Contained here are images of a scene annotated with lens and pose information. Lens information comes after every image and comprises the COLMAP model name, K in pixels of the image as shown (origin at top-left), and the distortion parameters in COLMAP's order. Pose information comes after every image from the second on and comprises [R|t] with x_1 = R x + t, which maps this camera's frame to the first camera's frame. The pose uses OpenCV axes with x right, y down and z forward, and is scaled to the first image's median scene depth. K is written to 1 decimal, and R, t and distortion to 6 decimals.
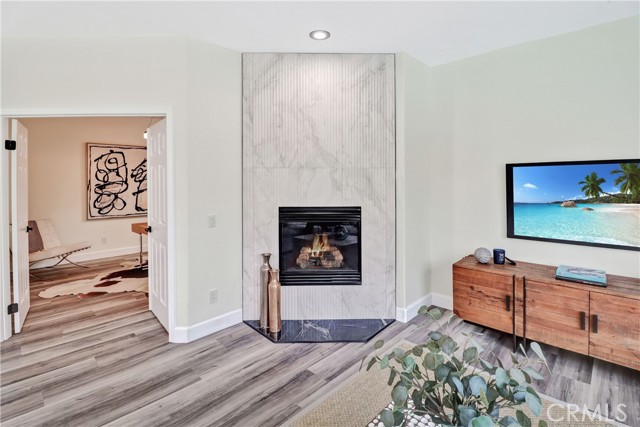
lens RADIAL K [[306.3, 0, 326.8], [0, 306.3, 182.9], [0, 0, 1]] dist [0.002171, -0.011149]
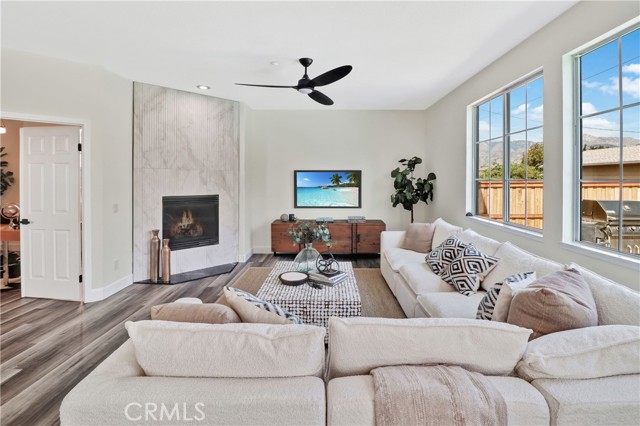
lens RADIAL K [[306.3, 0, 326.8], [0, 306.3, 182.4], [0, 0, 1]] dist [0.002171, -0.011149]
pose [[0.731983, -0.001258, 0.681322, -0.565828], [-0.002605, 0.999986, 0.004645, 0.005591], [-0.681318, -0.005175, 0.731969, -0.545959]]
